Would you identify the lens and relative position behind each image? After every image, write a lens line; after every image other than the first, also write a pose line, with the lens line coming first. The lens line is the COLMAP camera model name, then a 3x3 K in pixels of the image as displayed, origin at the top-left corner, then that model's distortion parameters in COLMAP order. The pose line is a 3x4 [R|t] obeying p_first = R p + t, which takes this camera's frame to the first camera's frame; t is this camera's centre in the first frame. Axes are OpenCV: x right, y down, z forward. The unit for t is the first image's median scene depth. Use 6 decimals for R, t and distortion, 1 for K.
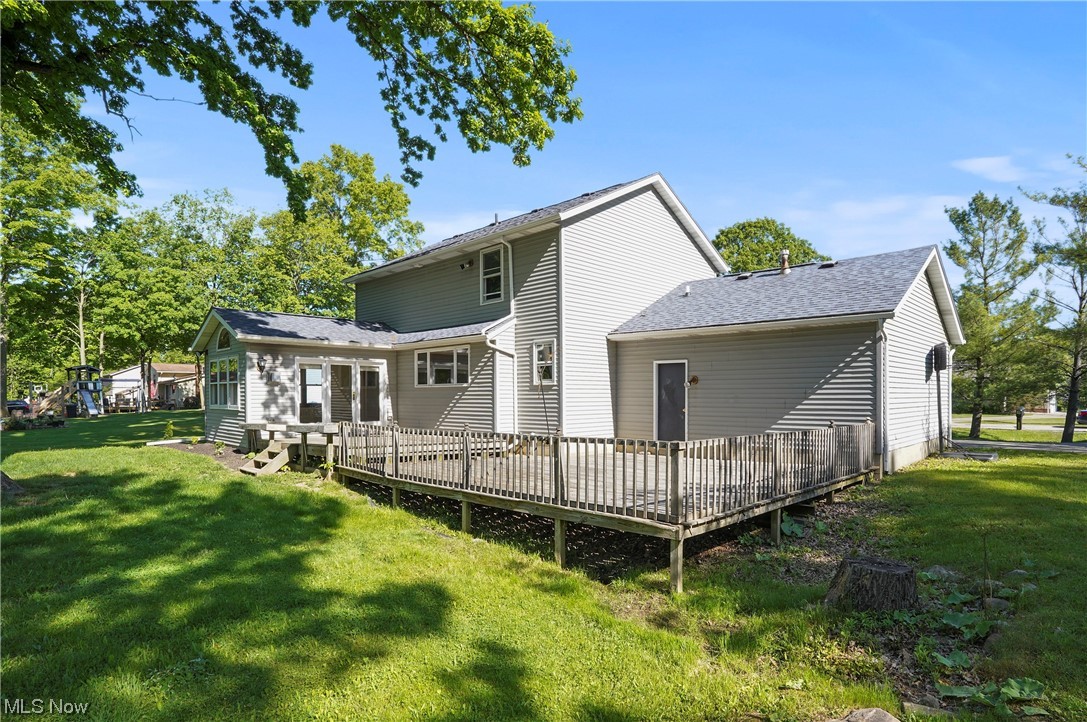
lens RADIAL K [[571.7, 0, 548.2], [0, 571.7, 389.7], [0, 0, 1]] dist [0.001715, 0.000793]
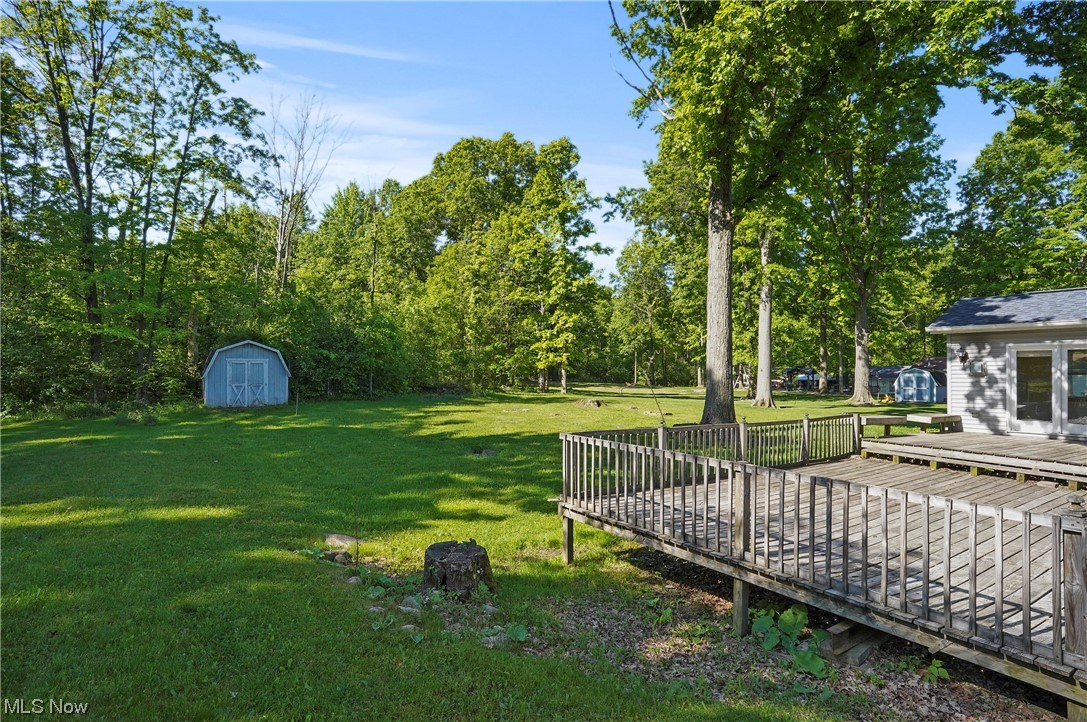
lens RADIAL K [[565.2, 0, 543.5], [0, 565.2, 361.0], [0, 0, 1]] dist [-0.000118, -0.000078]
pose [[-0.170723, -0.022680, -0.985058, 0.556687], [0.006186, 0.999691, -0.024089, -0.014988], [0.985300, -0.010206, -0.170529, 0.450955]]
